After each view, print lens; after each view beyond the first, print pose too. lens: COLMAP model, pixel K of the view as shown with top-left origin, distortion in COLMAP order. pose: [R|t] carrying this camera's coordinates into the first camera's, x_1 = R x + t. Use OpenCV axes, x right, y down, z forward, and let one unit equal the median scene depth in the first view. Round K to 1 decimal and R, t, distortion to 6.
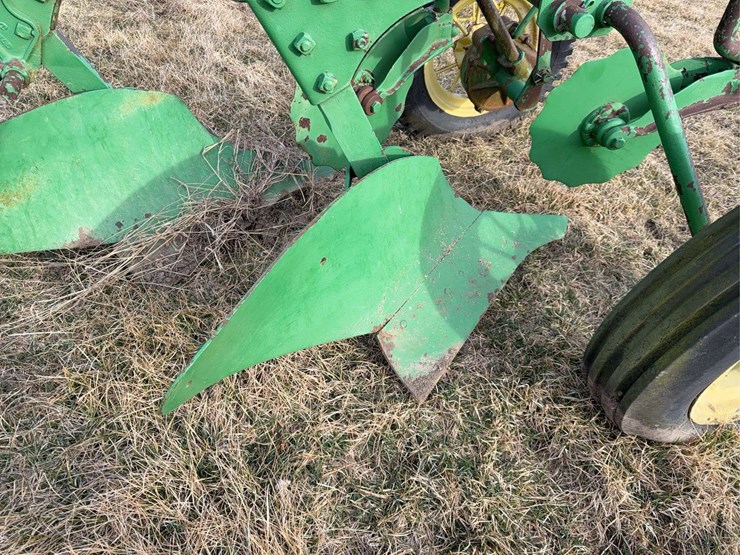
lens RADIAL K [[514.2, 0, 370.0], [0, 514.2, 277.5], [0, 0, 1]] dist [0.066817, -0.093896]
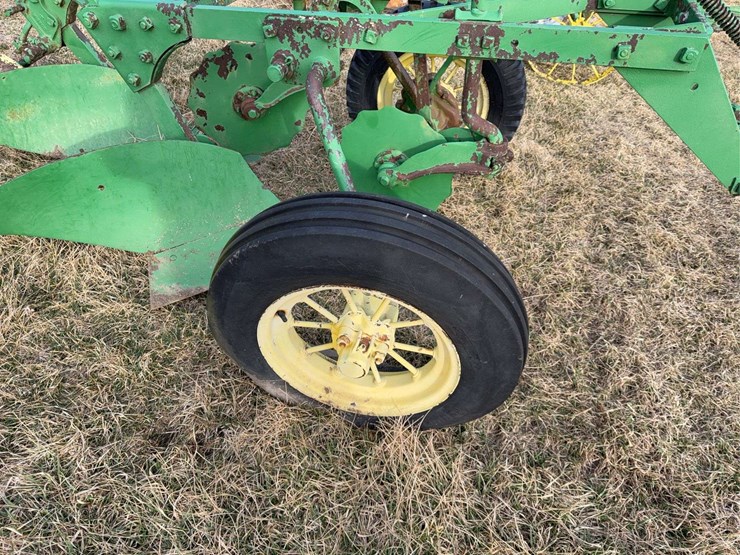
lens RADIAL K [[514.2, 0, 370.0], [0, 514.2, 277.5], [0, 0, 1]] dist [0.066817, -0.093896]
pose [[0.888069, 0.312331, -0.337317, 1.012125], [-0.329639, 0.944086, 0.006303, -0.043378], [0.320425, 0.105595, 0.941370, -0.148051]]
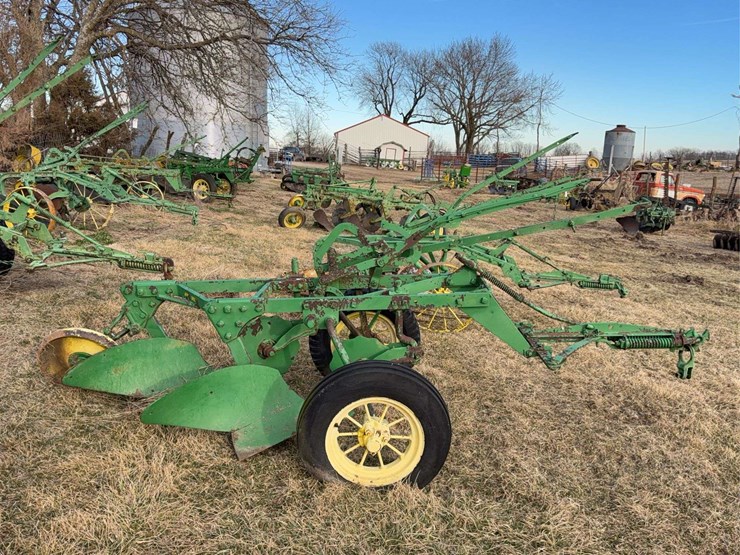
lens RADIAL K [[642.3, 0, 367.8], [0, 642.3, 294.2], [0, 0, 1]] dist [0.091882, -0.001341]
pose [[0.972701, 0.051738, -0.226221, 1.232230], [-0.156992, 0.864607, -0.477292, 0.859459], [0.170898, 0.499777, 0.849127, -1.728062]]
